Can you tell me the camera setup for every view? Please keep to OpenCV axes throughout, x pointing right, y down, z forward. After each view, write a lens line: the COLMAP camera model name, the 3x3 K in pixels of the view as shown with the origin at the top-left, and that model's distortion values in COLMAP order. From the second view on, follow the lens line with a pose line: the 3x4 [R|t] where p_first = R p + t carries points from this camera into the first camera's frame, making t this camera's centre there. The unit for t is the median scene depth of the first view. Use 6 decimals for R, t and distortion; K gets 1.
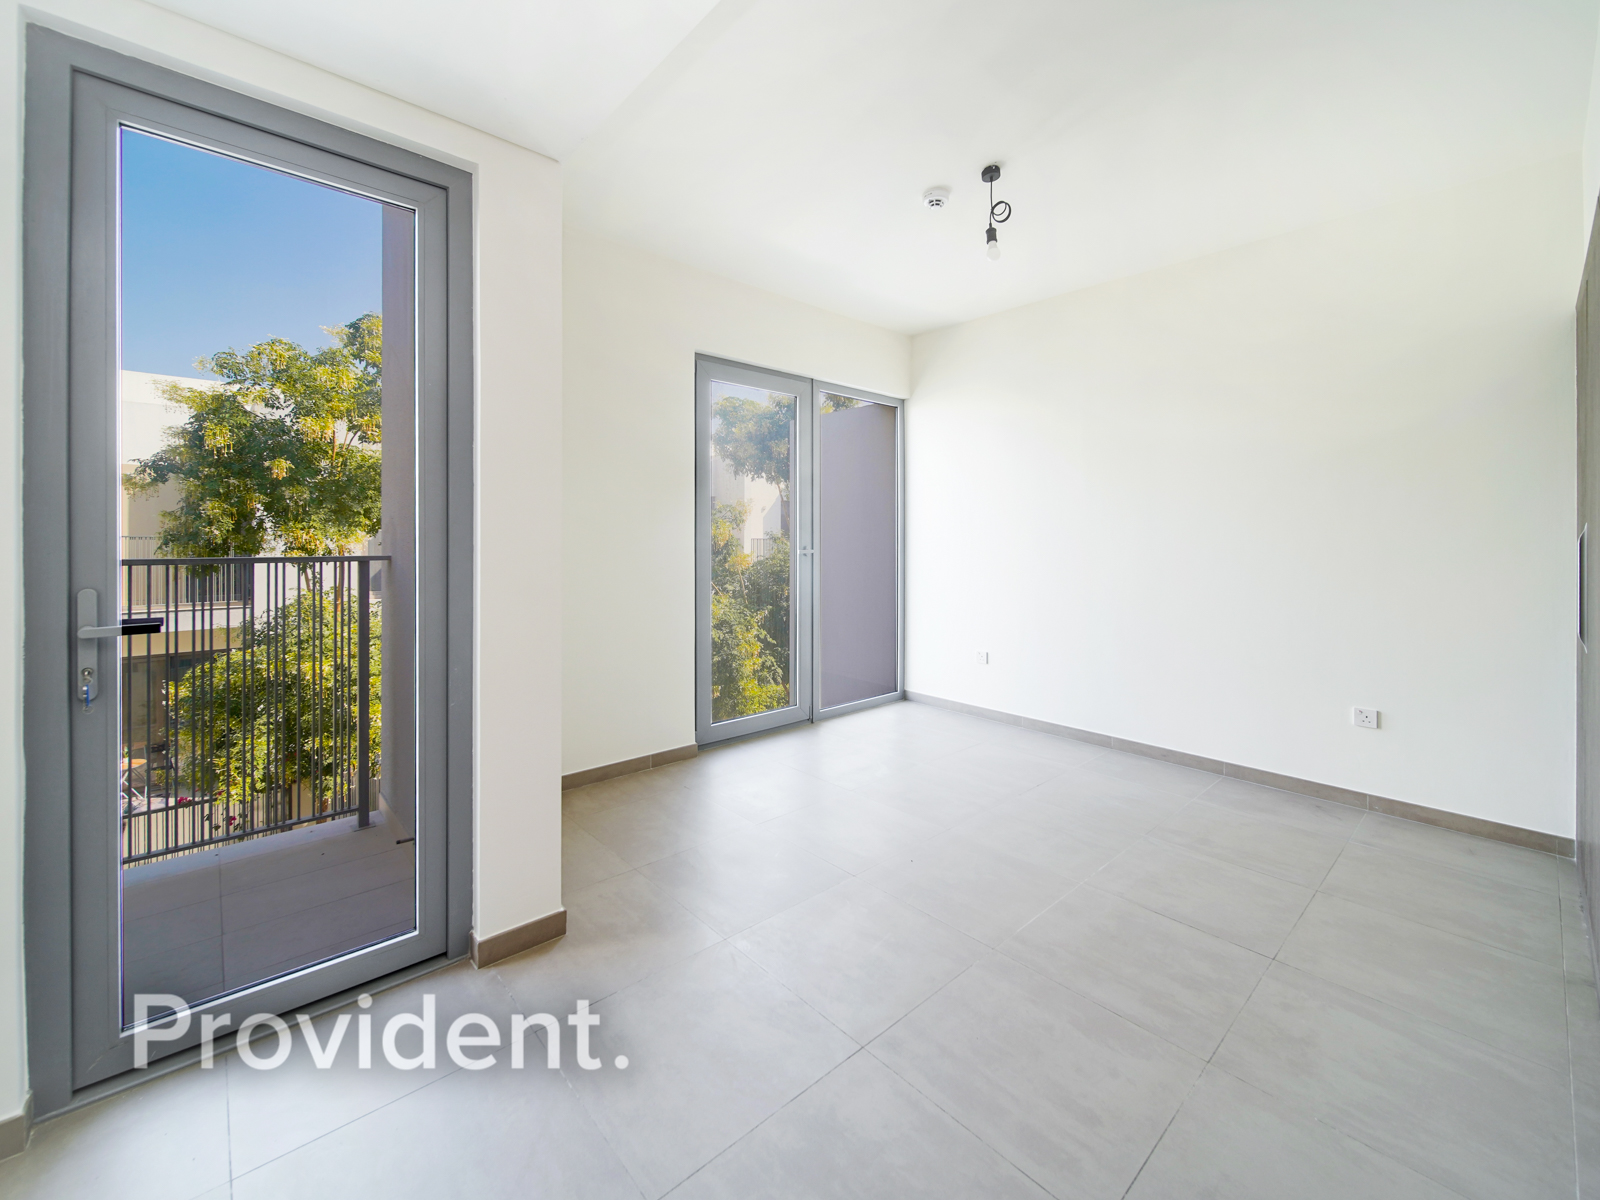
lens RADIAL K [[659.4, 0, 806.2], [0, 659.4, 543.0], [0, 0, 1]] dist [-0.000072, -0.000405]
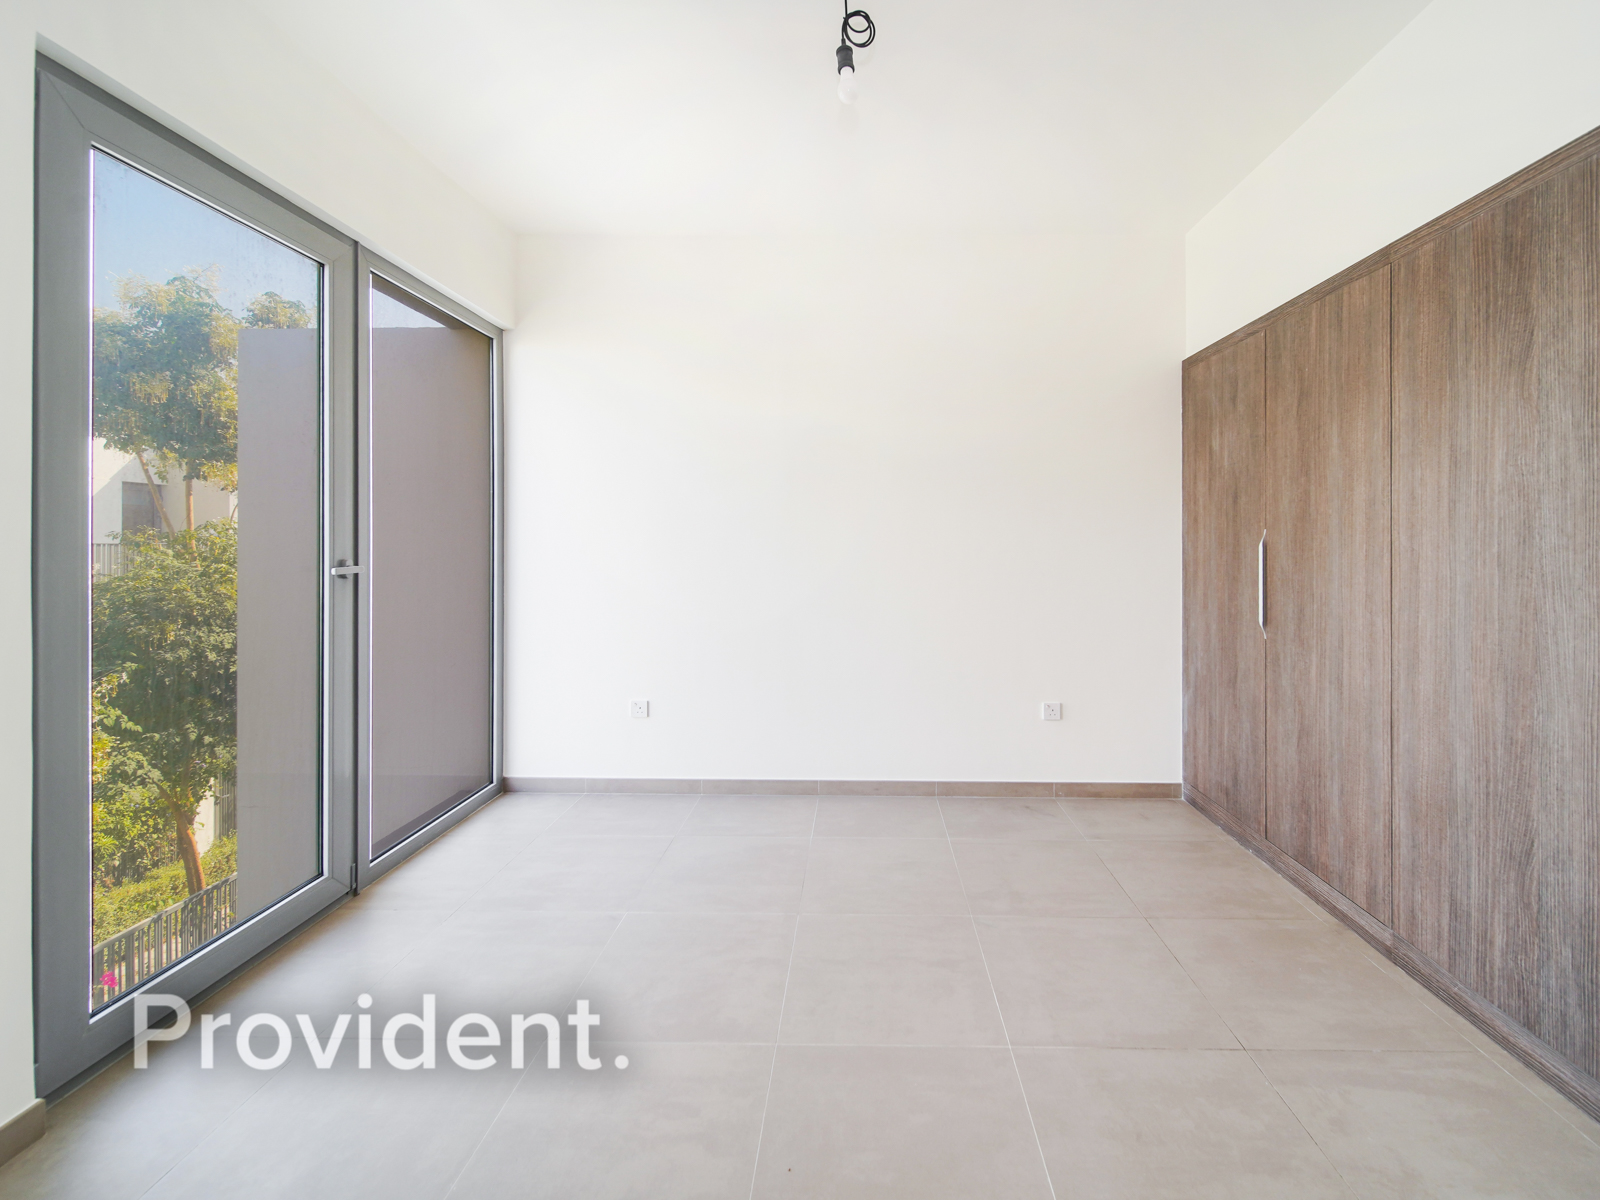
lens RADIAL K [[663.7, 0, 845.0], [0, 663.7, 542.3], [0, 0, 1]] dist [0.001830, -0.000337]
pose [[0.683722, -0.002876, 0.729737, -0.107706], [0.007375, 0.999968, -0.002969, -0.004288], [-0.729705, 0.007412, 0.683722, 0.343735]]
